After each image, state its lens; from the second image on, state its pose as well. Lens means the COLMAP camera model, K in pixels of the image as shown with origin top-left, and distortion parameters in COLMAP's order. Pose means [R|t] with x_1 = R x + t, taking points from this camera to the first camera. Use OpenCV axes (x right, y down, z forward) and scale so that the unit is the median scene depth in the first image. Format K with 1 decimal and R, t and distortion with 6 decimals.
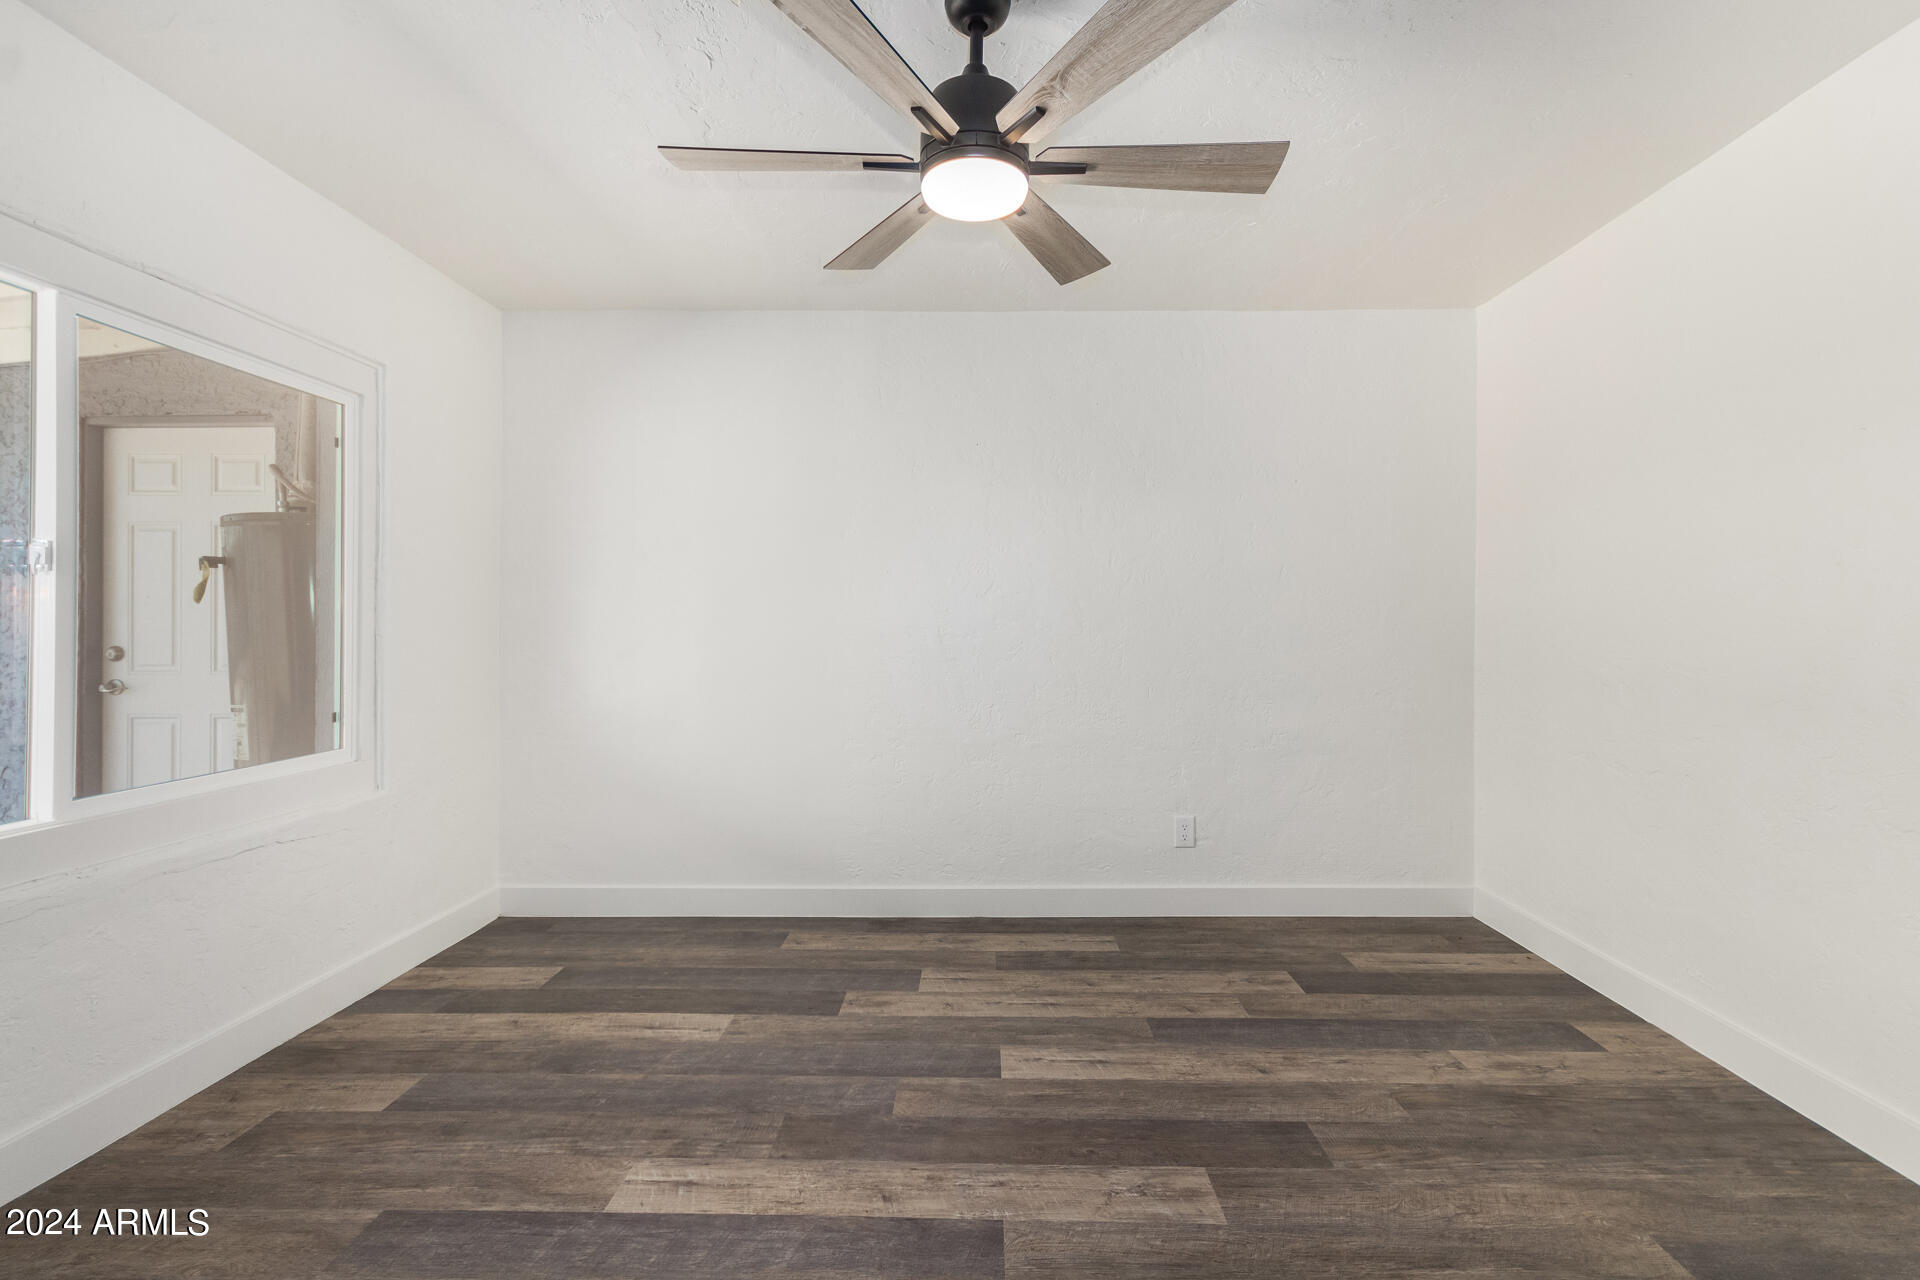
lens RADIAL K [[893.3, 0, 965.1], [0, 893.3, 627.7], [0, 0, 1]] dist [0.004313, 0.000303]
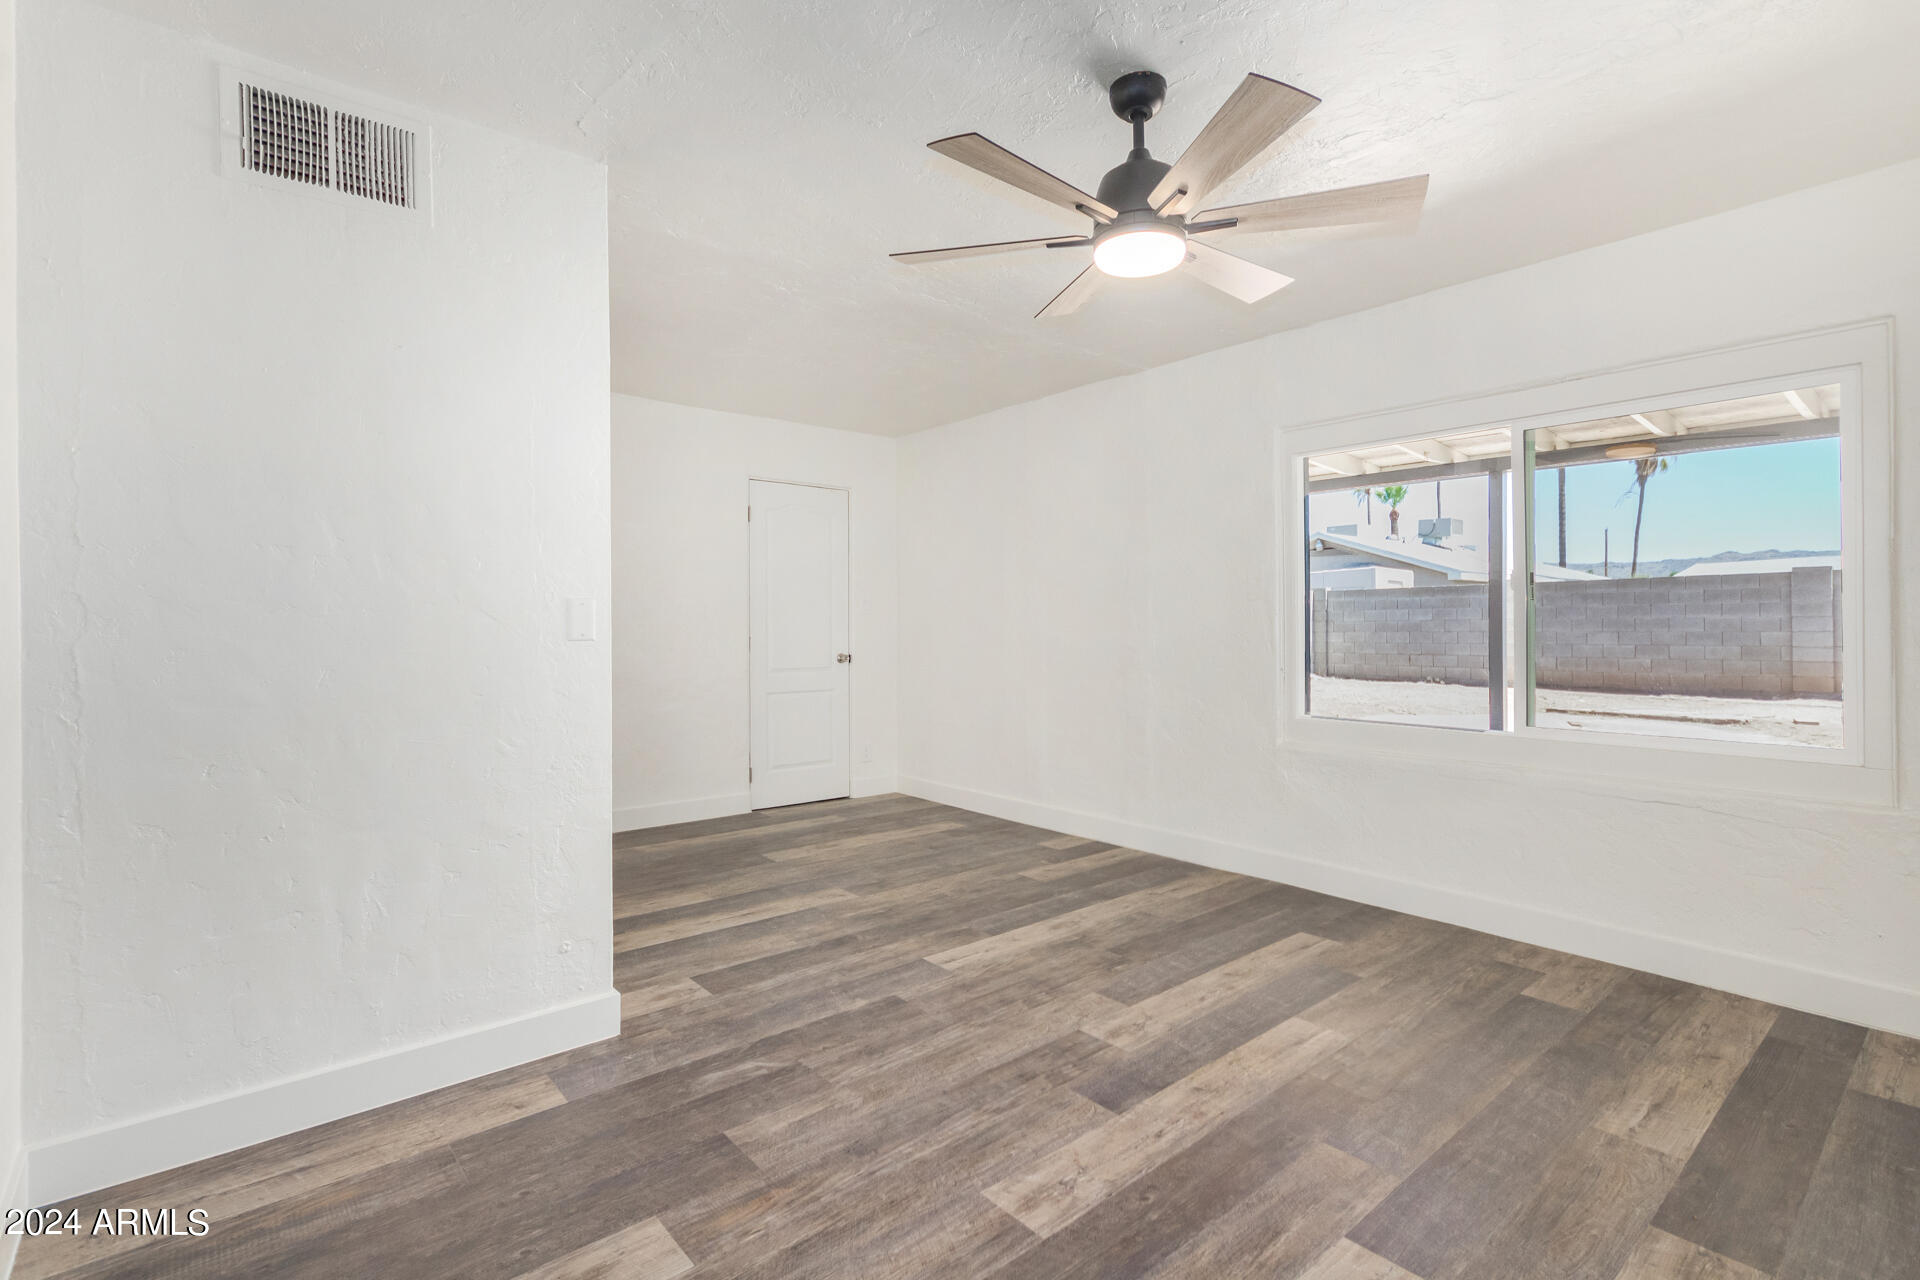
lens RADIAL K [[893.3, 0, 965.1], [0, 893.3, 627.7], [0, 0, 1]] dist [0.004313, 0.000303]
pose [[-0.744675, 0.005948, -0.667400, 0.919387], [0.003664, 0.999982, 0.004824, -0.001103], [0.667417, 0.001147, -0.744683, 1.621585]]
